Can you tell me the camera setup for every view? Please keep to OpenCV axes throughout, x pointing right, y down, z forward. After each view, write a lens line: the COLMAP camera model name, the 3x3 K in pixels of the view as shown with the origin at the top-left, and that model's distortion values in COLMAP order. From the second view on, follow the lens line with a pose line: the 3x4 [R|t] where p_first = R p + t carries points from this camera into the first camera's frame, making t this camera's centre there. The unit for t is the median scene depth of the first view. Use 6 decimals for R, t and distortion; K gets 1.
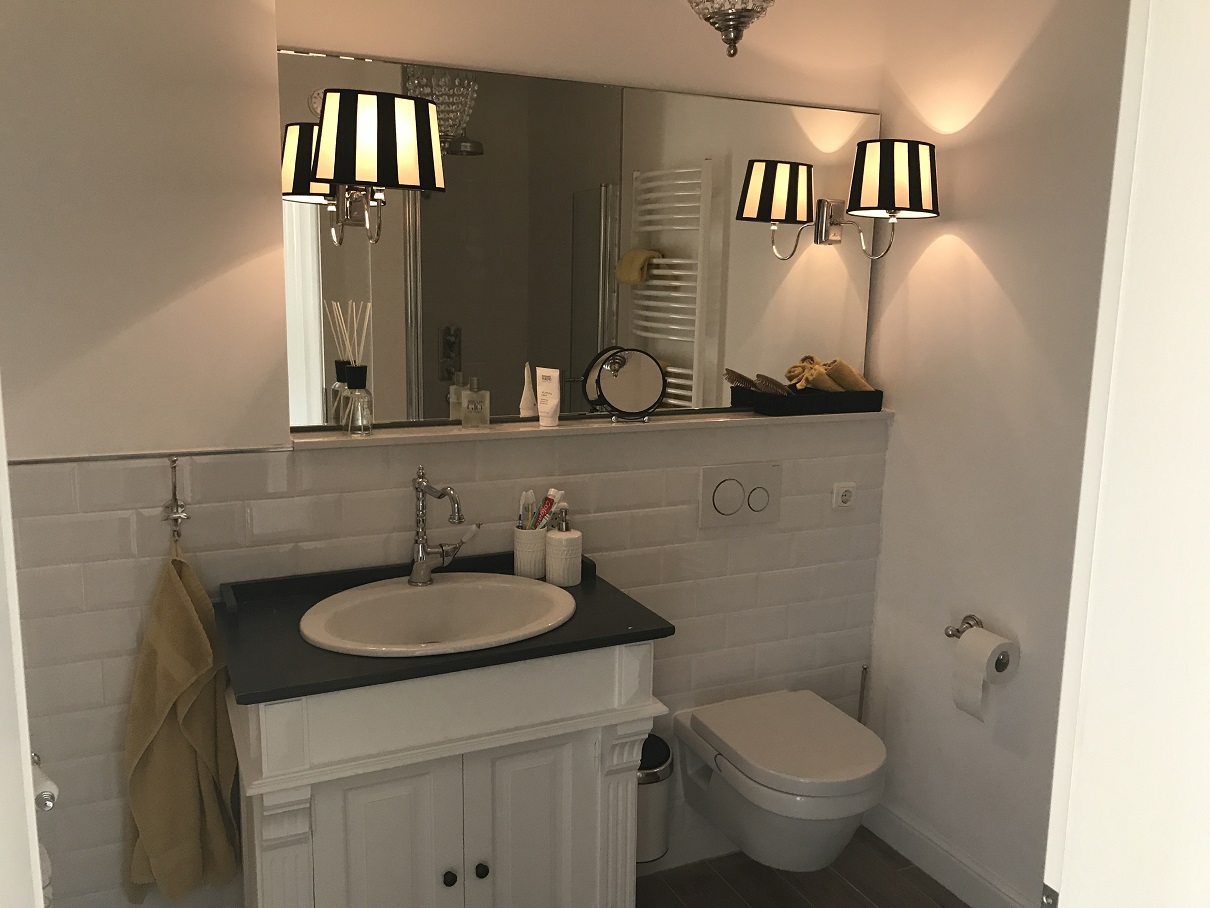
lens RADIAL K [[985.5, 0, 617.4], [0, 985.5, 449.4], [0, 0, 1]] dist [0.050955, -0.081194]
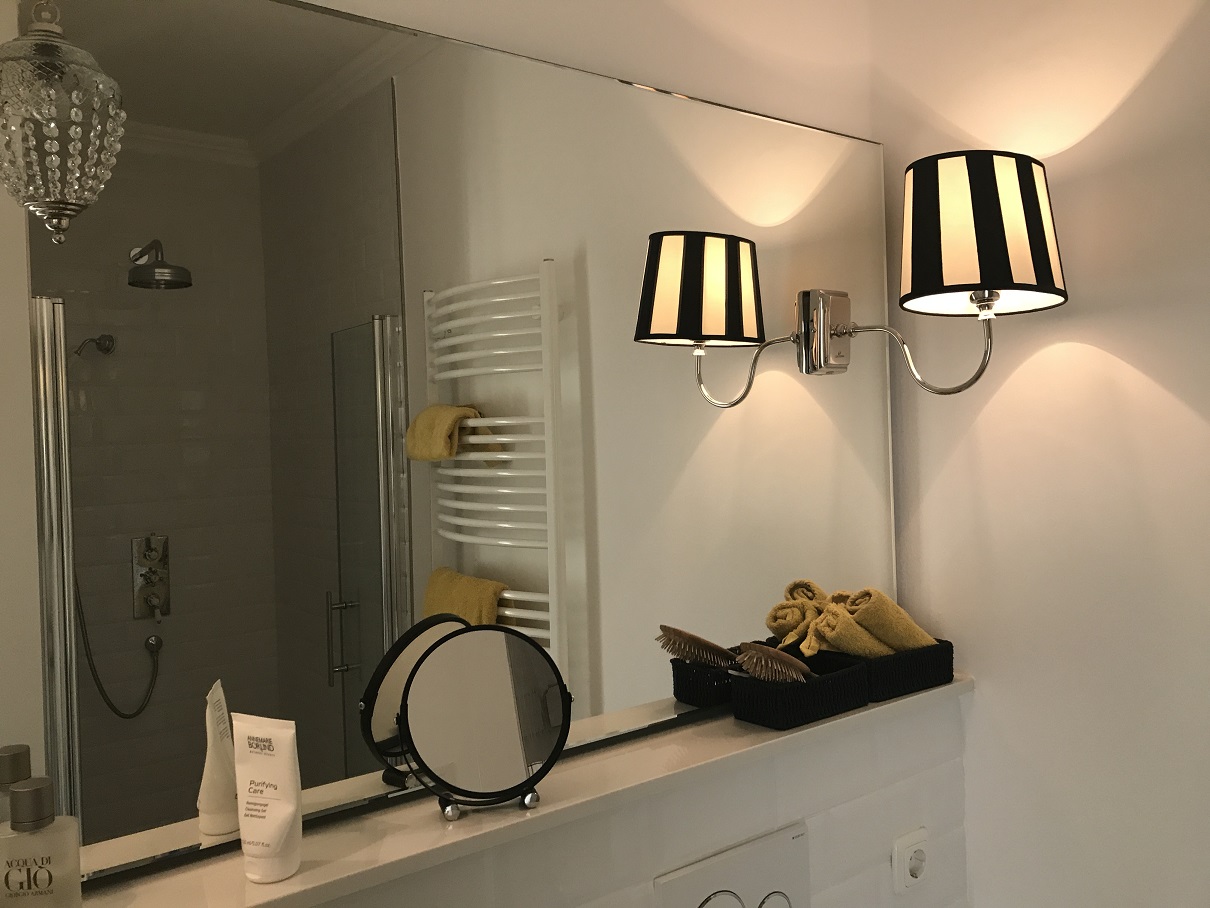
lens RADIAL K [[985.5, 0, 617.4], [0, 985.5, 449.4], [0, 0, 1]] dist [0.050955, -0.081194]
pose [[0.972473, -0.055088, 0.226412, -0.016274], [0.090935, 0.984330, -0.151081, -0.088392], [-0.214542, 0.167511, 0.962243, 0.473079]]
